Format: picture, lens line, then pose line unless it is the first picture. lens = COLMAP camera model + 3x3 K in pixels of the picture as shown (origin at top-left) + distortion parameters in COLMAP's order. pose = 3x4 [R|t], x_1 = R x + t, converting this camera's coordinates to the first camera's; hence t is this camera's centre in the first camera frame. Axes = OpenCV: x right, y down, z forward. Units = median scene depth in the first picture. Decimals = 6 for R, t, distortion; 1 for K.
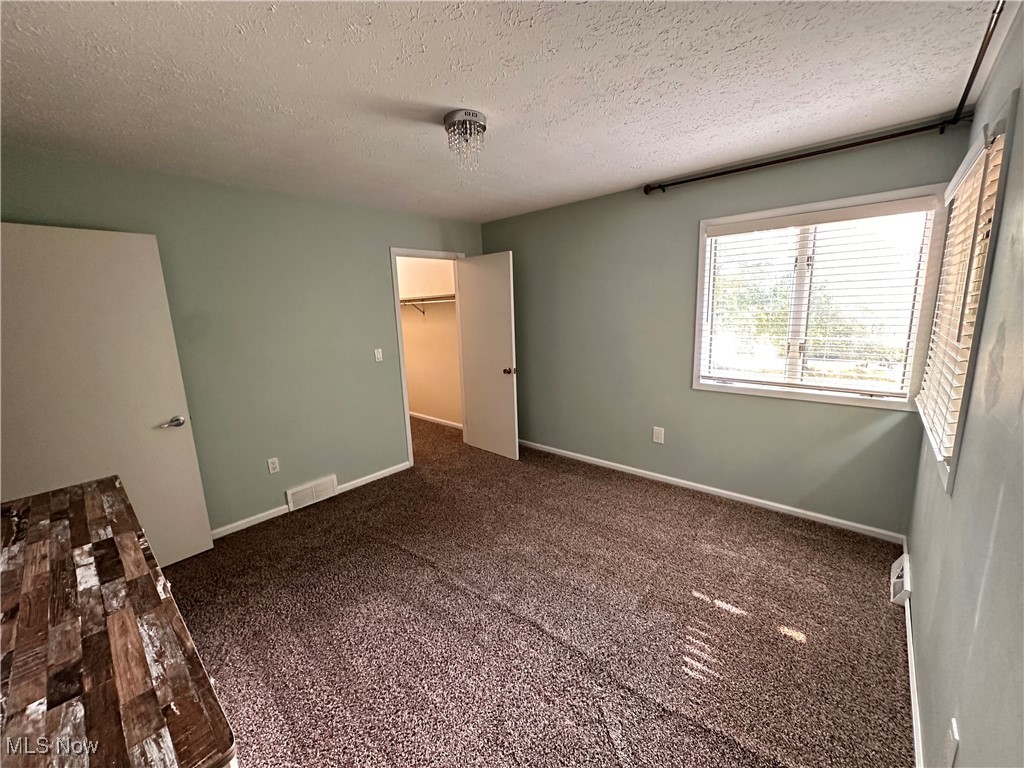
lens RADIAL K [[409.3, 0, 514.5], [0, 409.3, 381.4], [0, 0, 1]] dist [-0.001336, 0.000243]
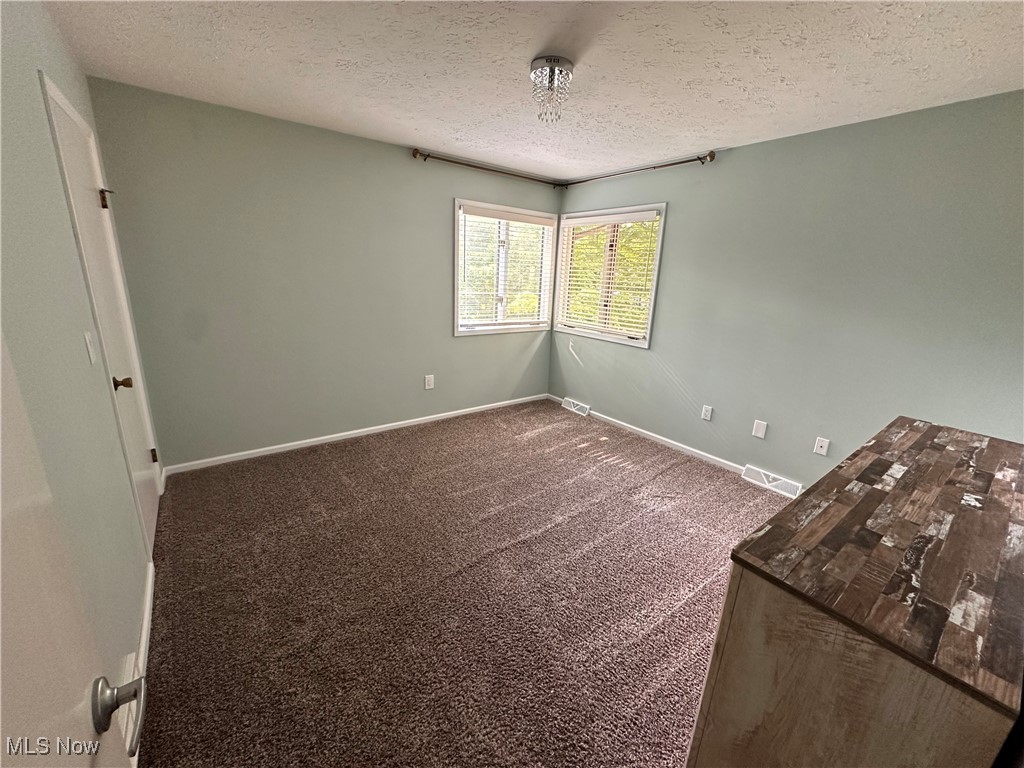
lens RADIAL K [[409.3, 0, 510.1], [0, 409.3, 382.9], [0, 0, 1]] dist [-0.001336, 0.000243]
pose [[0.185647, -0.216846, 0.958391, -2.009908], [0.130933, 0.972107, 0.194587, -0.171181], [-0.973854, 0.089360, 0.208861, 1.553082]]
